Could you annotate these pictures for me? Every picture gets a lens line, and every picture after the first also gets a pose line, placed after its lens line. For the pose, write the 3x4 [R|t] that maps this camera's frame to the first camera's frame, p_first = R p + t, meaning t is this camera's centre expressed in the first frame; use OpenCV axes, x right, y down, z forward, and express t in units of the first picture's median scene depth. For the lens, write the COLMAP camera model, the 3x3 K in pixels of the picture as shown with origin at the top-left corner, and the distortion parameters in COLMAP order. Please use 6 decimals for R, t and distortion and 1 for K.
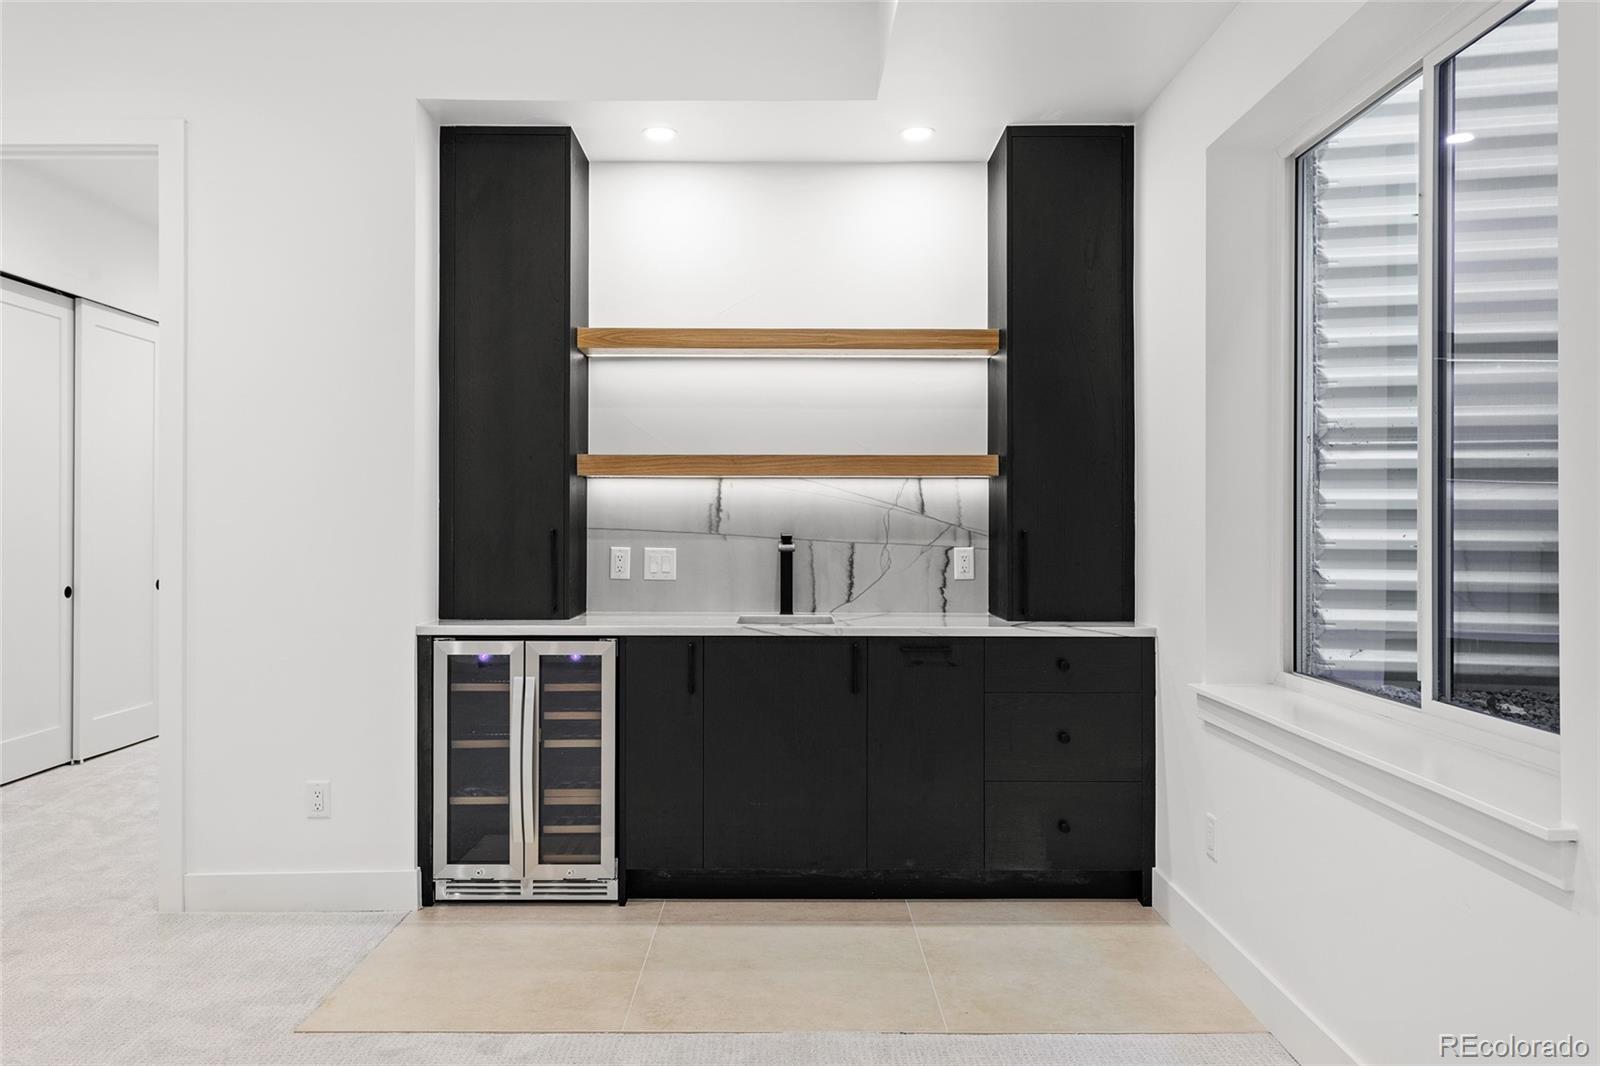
lens RADIAL K [[1297.5, 0, 786.9], [0, 1297.5, 497.2], [0, 0, 1]] dist [0.064454, 0.001483]
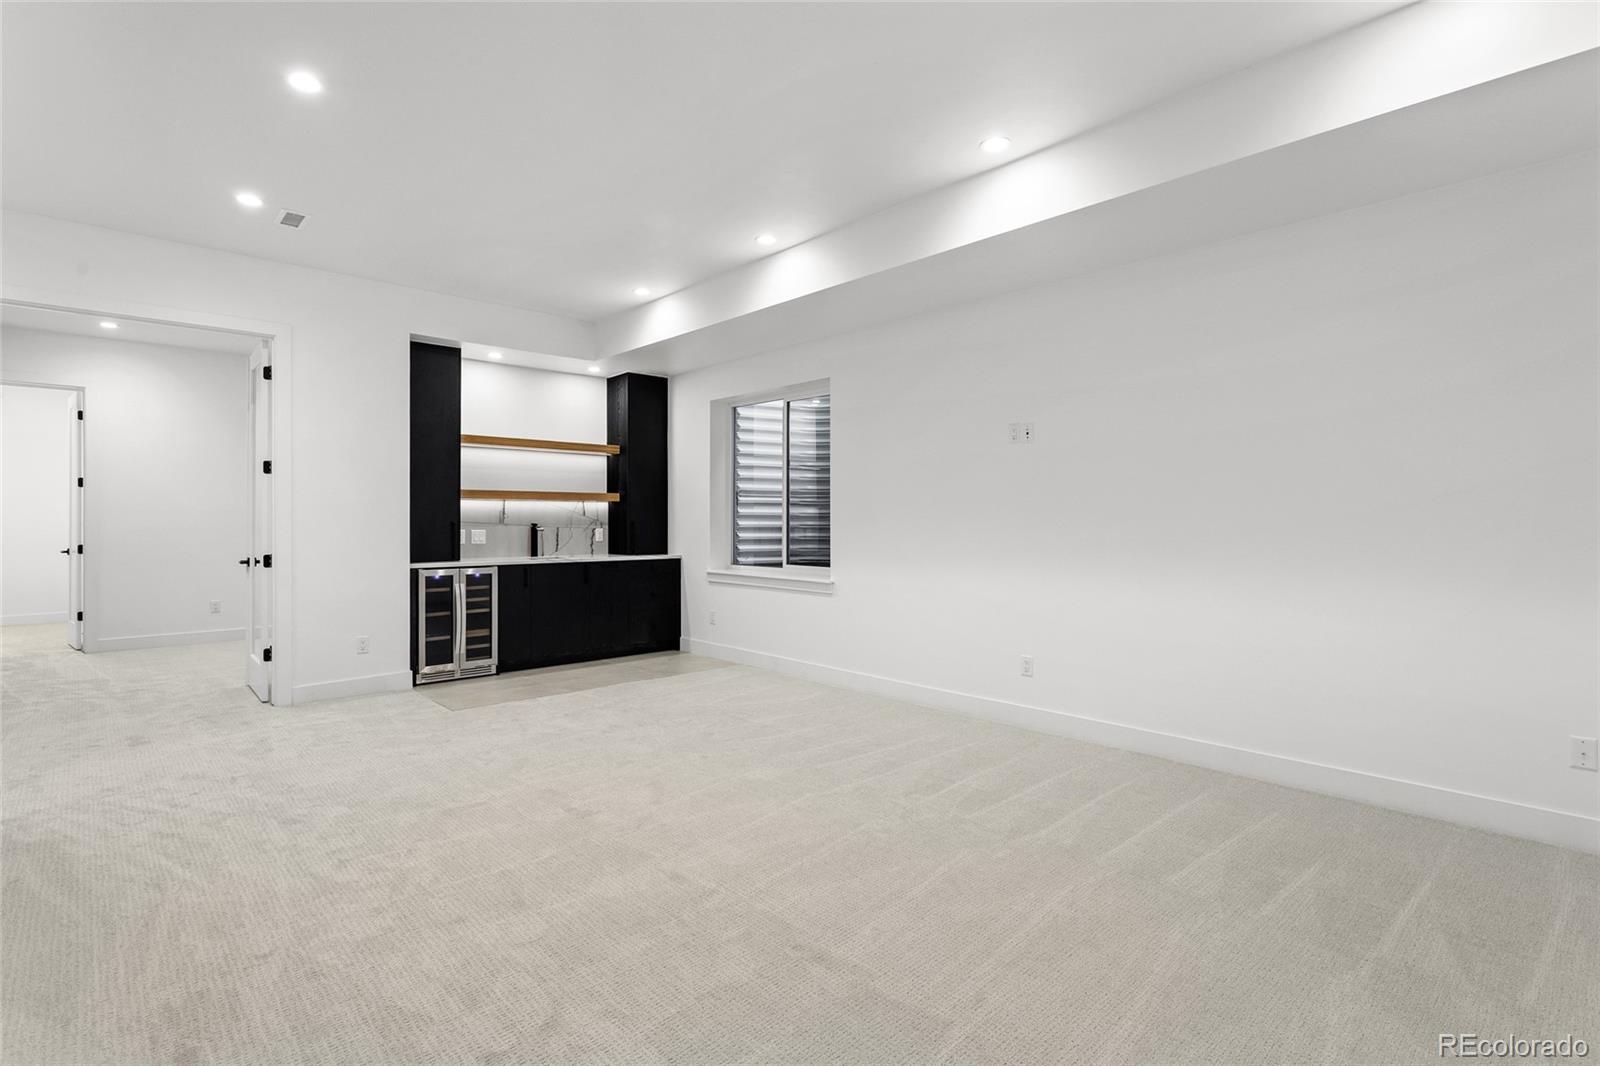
lens RADIAL K [[763.5, 0, 798.7], [0, 763.5, 526.8], [0, 0, 1]] dist [0.001686, 0.000231]
pose [[0.723815, -0.007268, 0.689956, -0.691798], [-0.010597, 0.999709, 0.021648, -0.001943], [-0.689913, -0.022981, 0.723528, -0.409675]]
